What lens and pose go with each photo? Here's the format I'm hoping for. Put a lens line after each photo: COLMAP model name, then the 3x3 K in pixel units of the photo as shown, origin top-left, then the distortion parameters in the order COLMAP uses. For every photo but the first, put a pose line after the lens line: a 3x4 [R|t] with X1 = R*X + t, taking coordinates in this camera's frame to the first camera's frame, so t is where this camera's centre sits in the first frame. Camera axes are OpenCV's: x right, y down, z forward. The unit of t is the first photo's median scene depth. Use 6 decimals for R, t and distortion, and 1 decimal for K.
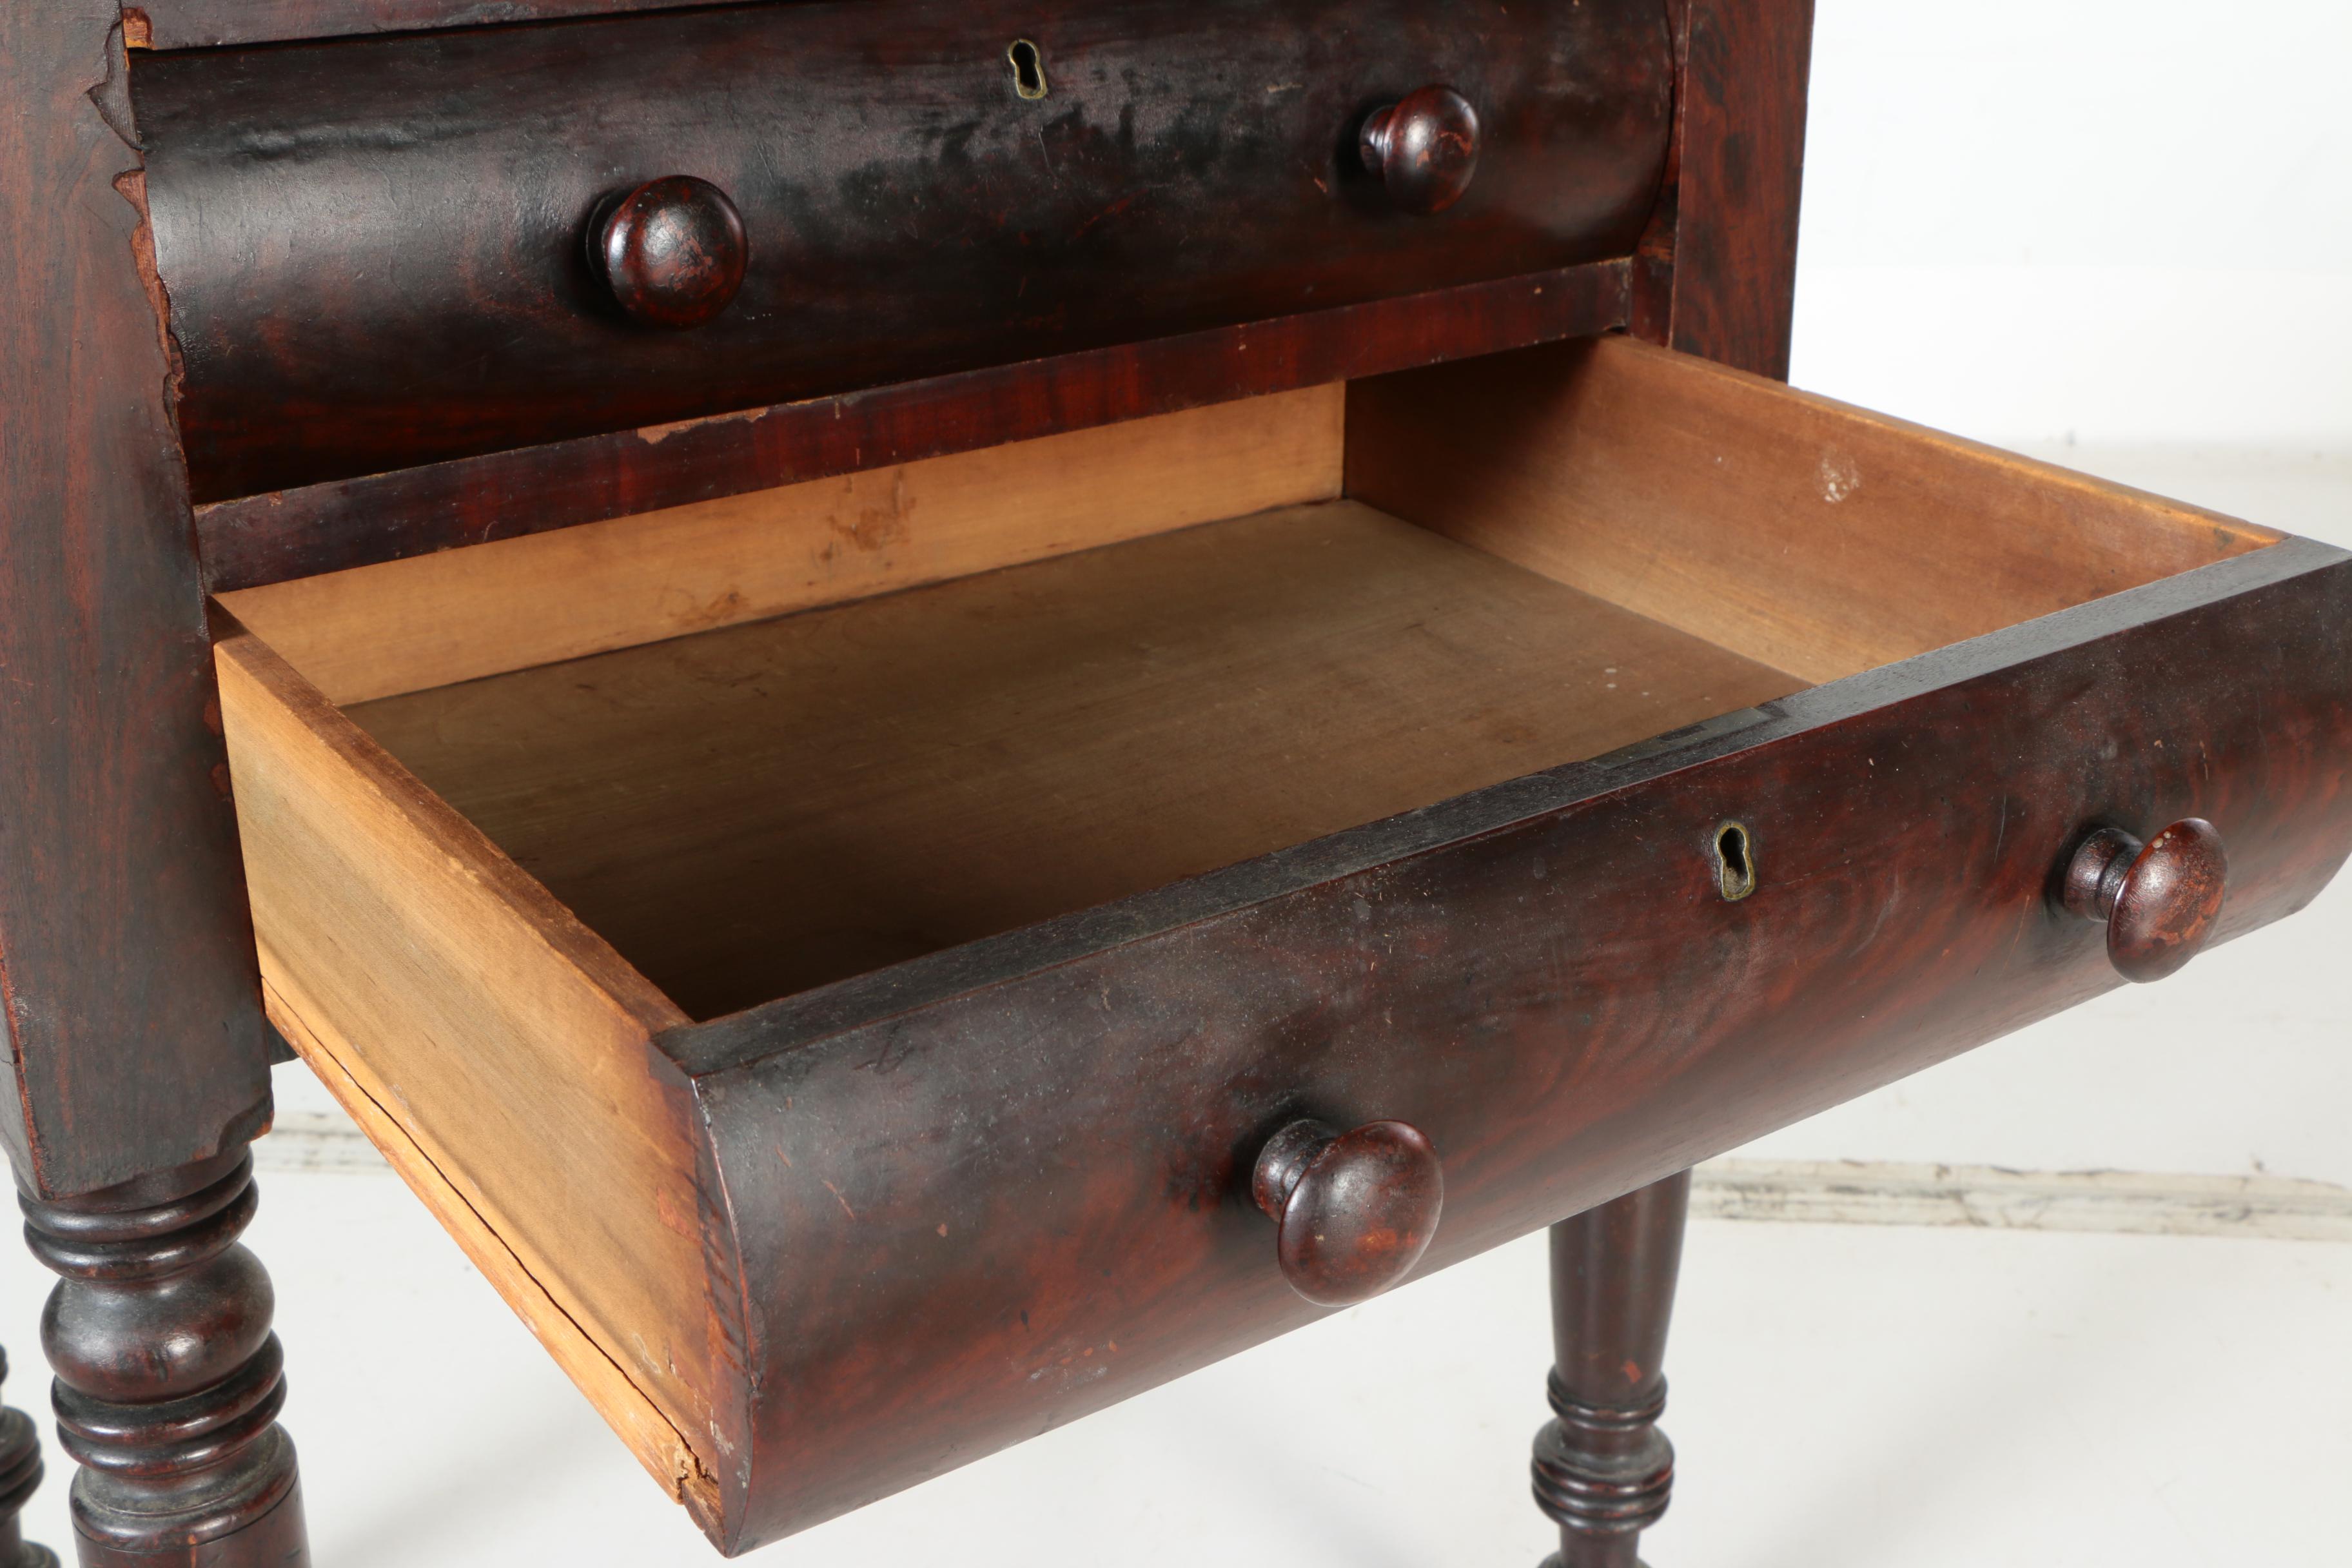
lens RADIAL K [[2769.0, 0, 1176.0], [0, 2769.0, 784.0], [0, 0, 1]] dist [-0.086752, 0.438653]
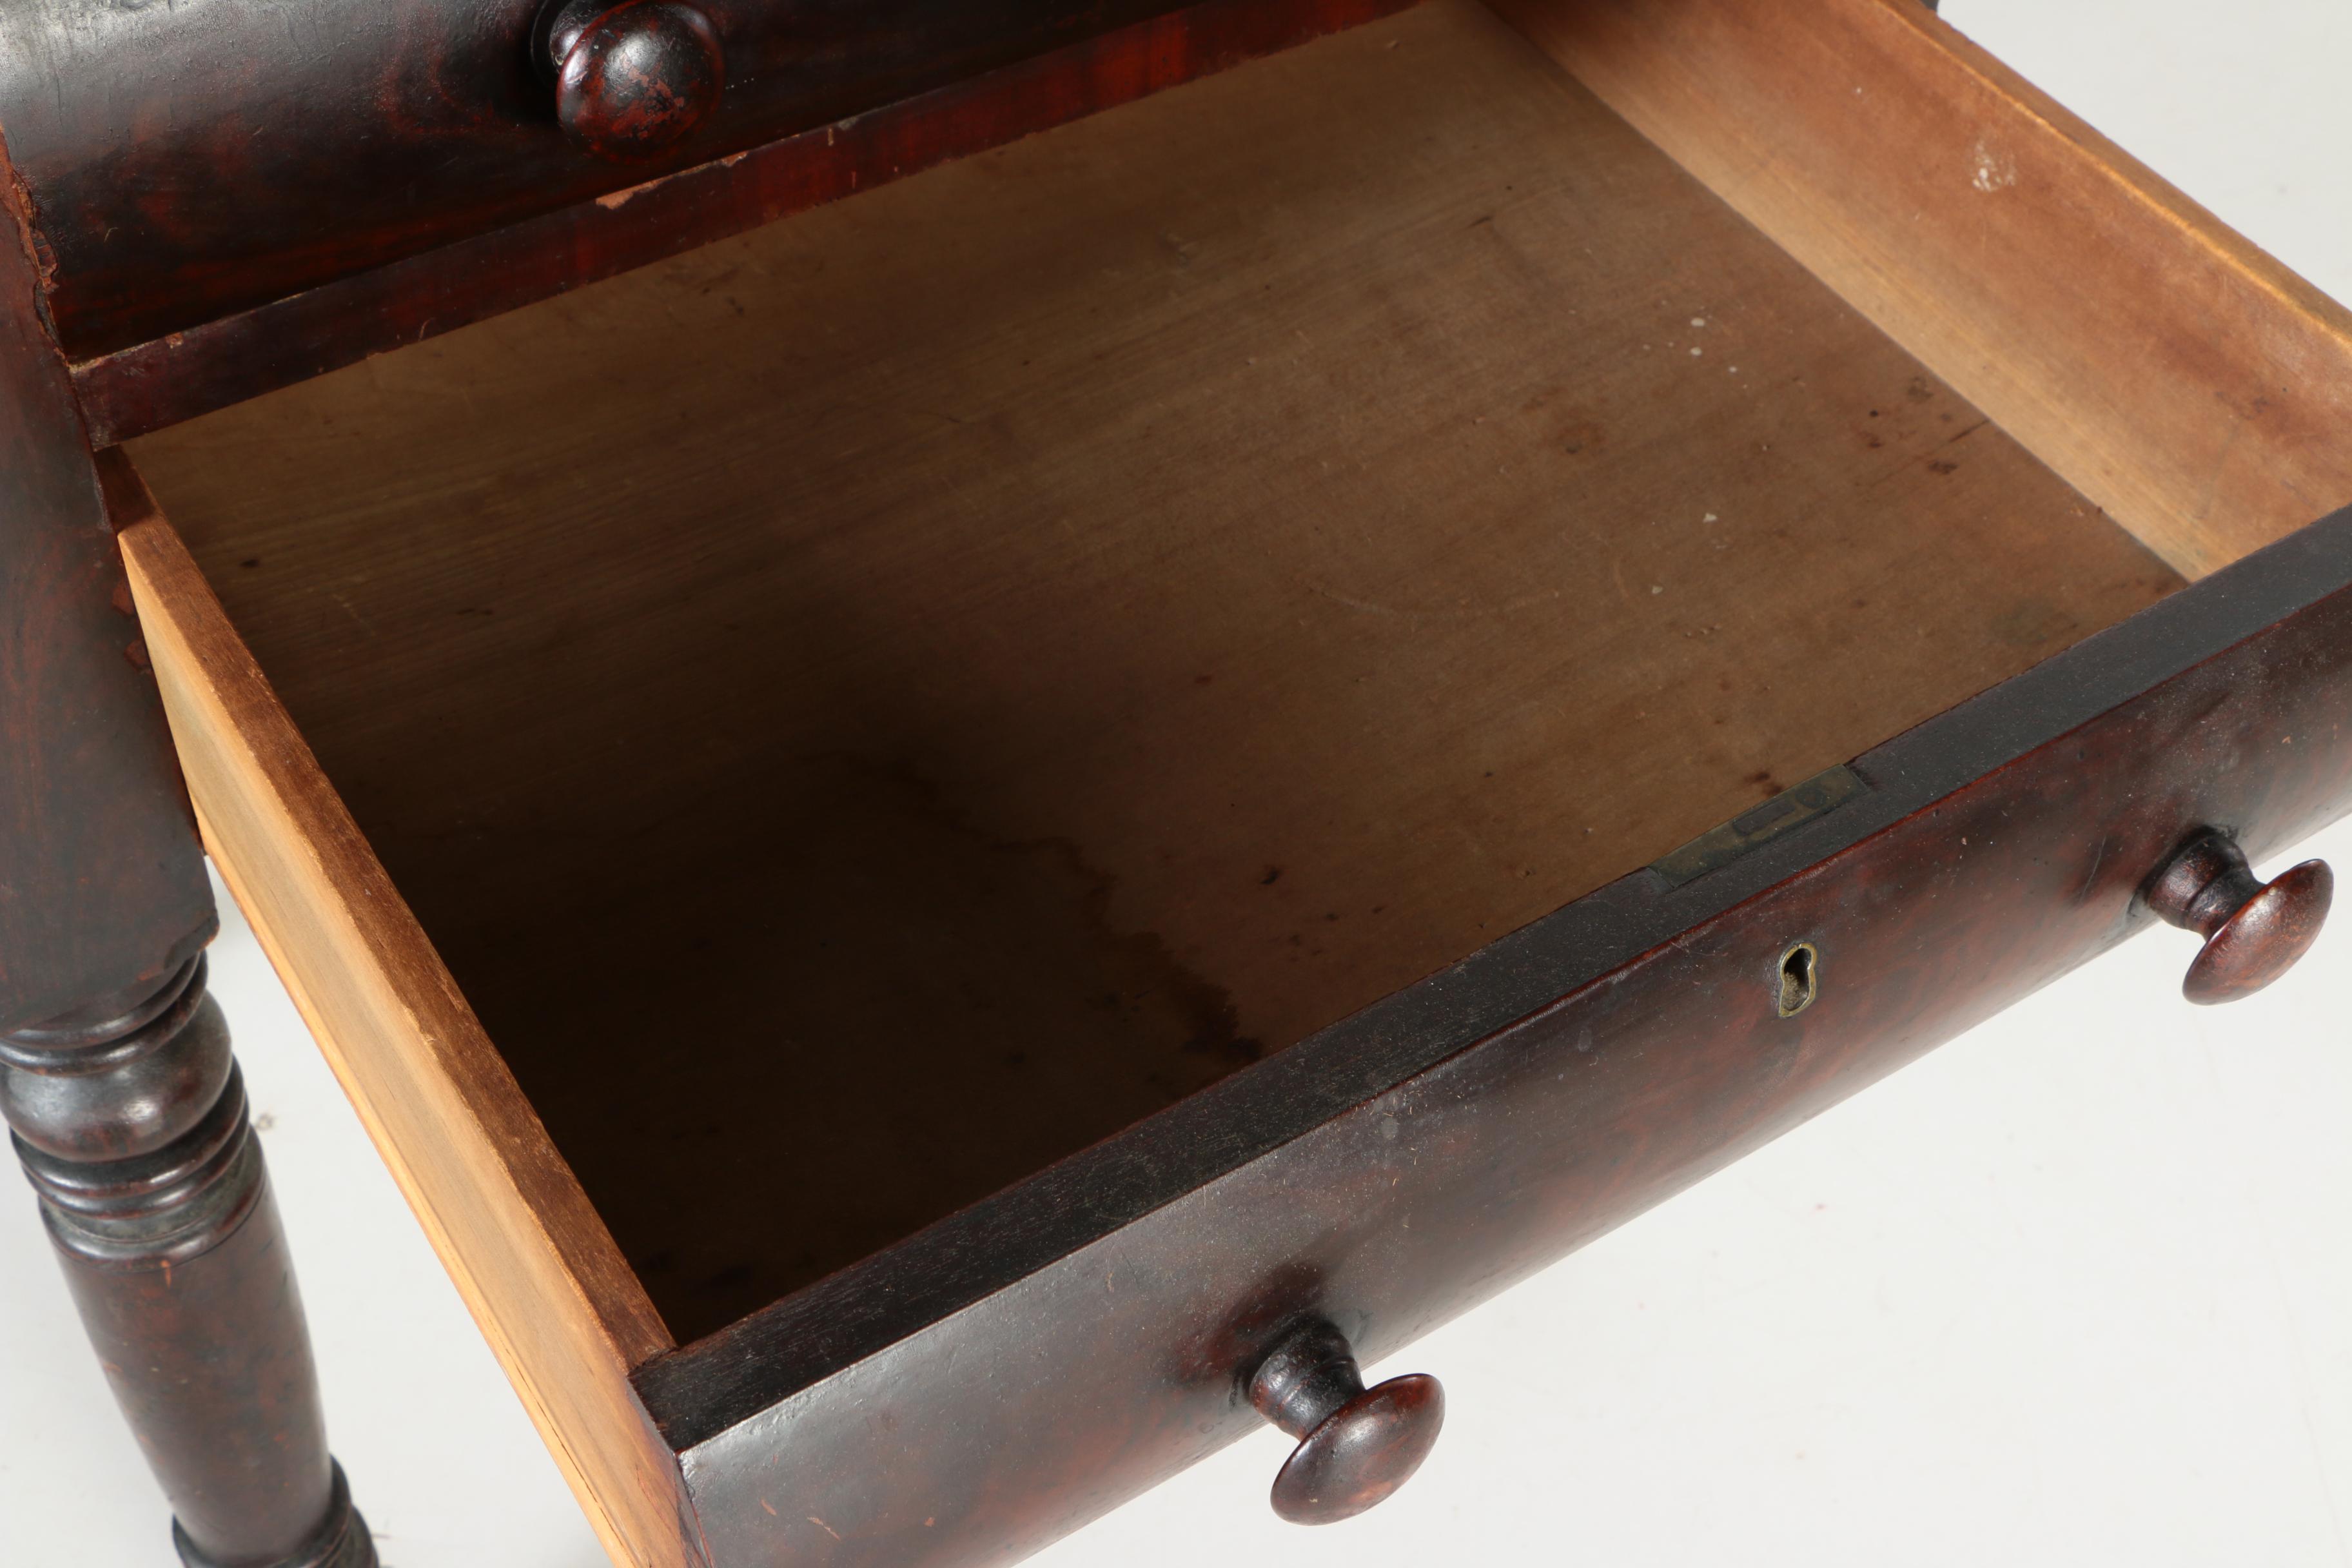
lens RADIAL K [[2908.1, 0, 1176.0], [0, 2908.1, 784.0], [0, 0, 1]] dist [-0.068955, 0.421723]
pose [[0.997824, 0.062880, 0.019845, -0.021542], [-0.065579, 0.915069, 0.397930, -0.307411], [0.006863, -0.398366, 0.917201, 0.102242]]
